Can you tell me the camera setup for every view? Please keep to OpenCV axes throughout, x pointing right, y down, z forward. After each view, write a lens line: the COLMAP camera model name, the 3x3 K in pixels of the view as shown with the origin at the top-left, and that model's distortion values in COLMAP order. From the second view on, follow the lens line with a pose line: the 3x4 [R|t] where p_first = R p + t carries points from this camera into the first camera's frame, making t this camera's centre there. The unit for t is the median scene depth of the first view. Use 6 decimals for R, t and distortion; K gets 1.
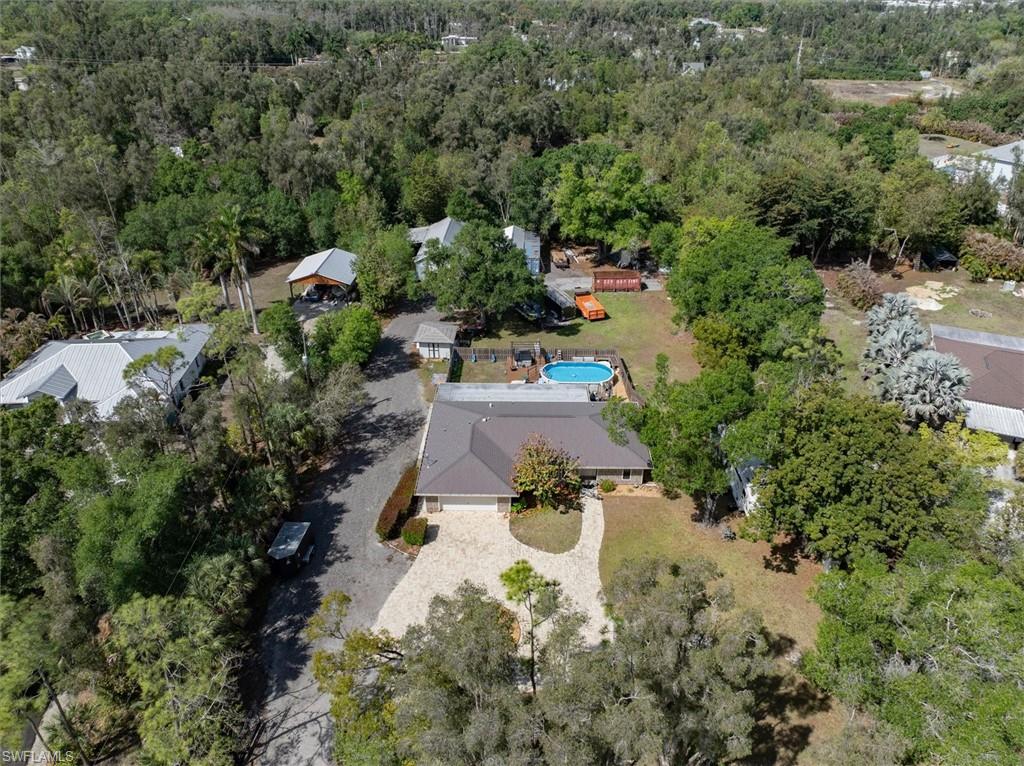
lens RADIAL K [[717.4, 0, 513.8], [0, 717.4, 386.2], [0, 0, 1]] dist [-0.038967, 0.010686]
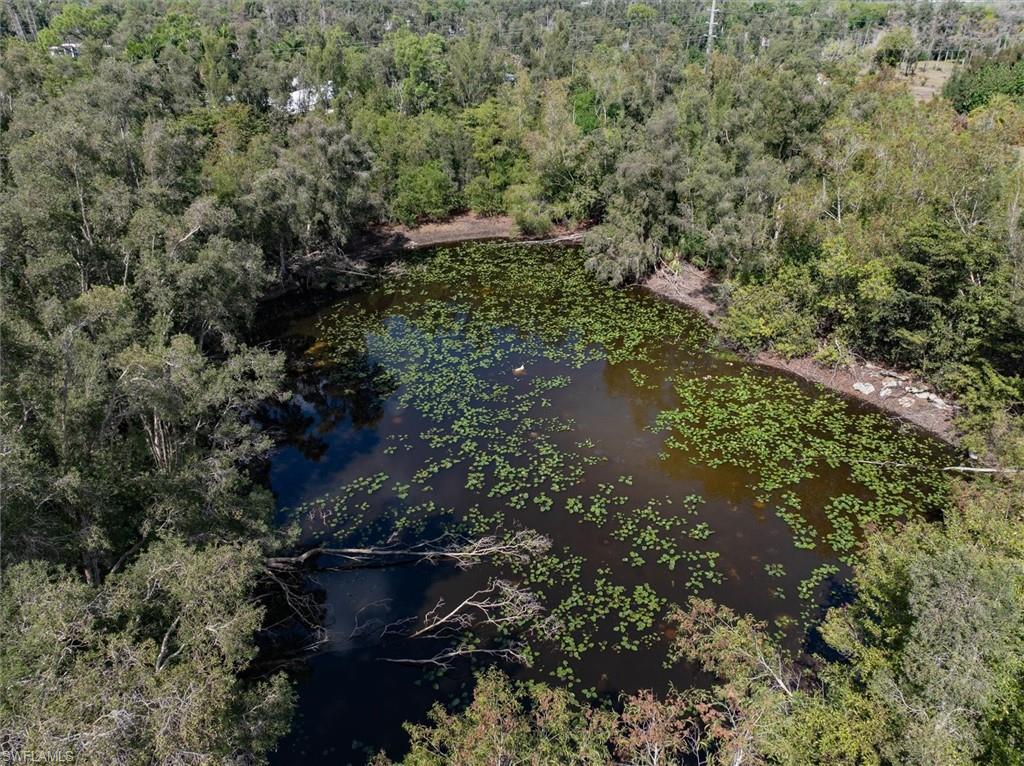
lens RADIAL K [[717.4, 0, 510.4], [0, 717.4, 384.4], [0, 0, 1]] dist [-0.038967, 0.010686]
pose [[0.913282, -0.201814, 0.353817, -0.028238], [0.210122, 0.977557, 0.015215, -0.474375], [-0.348947, 0.060449, 0.935191, 1.136050]]
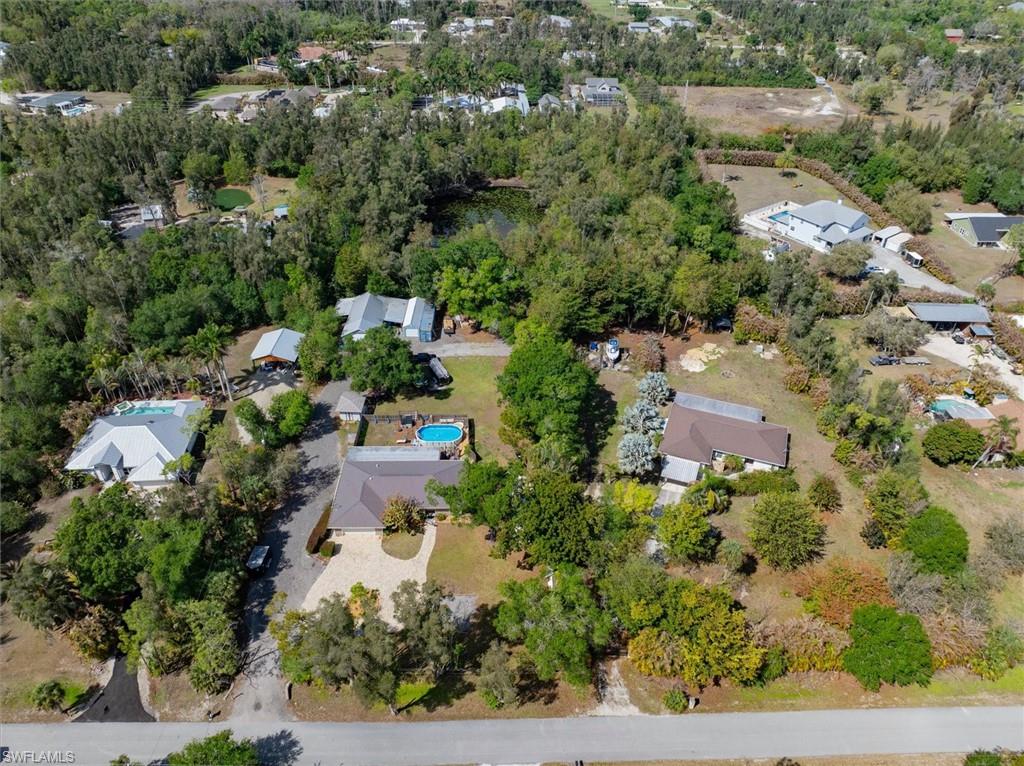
lens RADIAL K [[717.4, 0, 515.8], [0, 717.4, 378.5], [0, 0, 1]] dist [-0.038967, 0.010686]
pose [[0.999081, -0.009869, 0.041703, 0.147366], [0.006400, 0.996569, 0.082514, -0.206261], [-0.042374, -0.082171, 0.995717, -0.434350]]
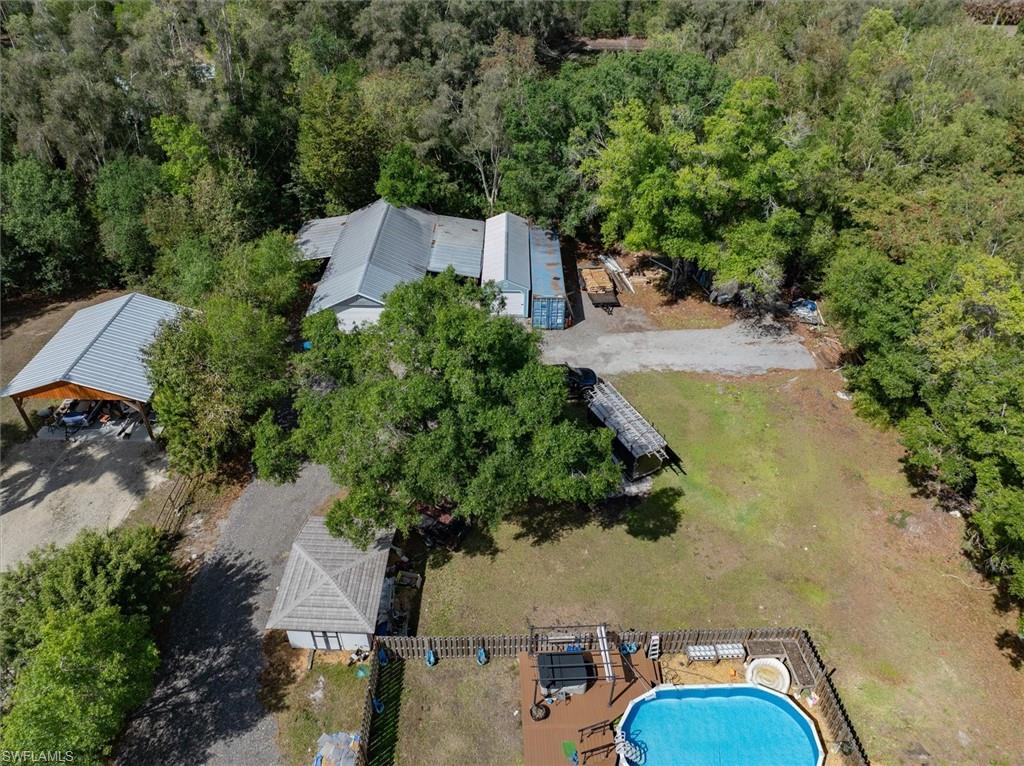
lens RADIAL K [[717.4, 0, 504.2], [0, 717.4, 387.6], [0, 0, 1]] dist [-0.038967, 0.010686]
pose [[0.999615, -0.016912, 0.021992, -0.018397], [0.013988, 0.991816, 0.126904, -0.185815], [-0.023958, -0.126548, 0.991671, 0.518879]]
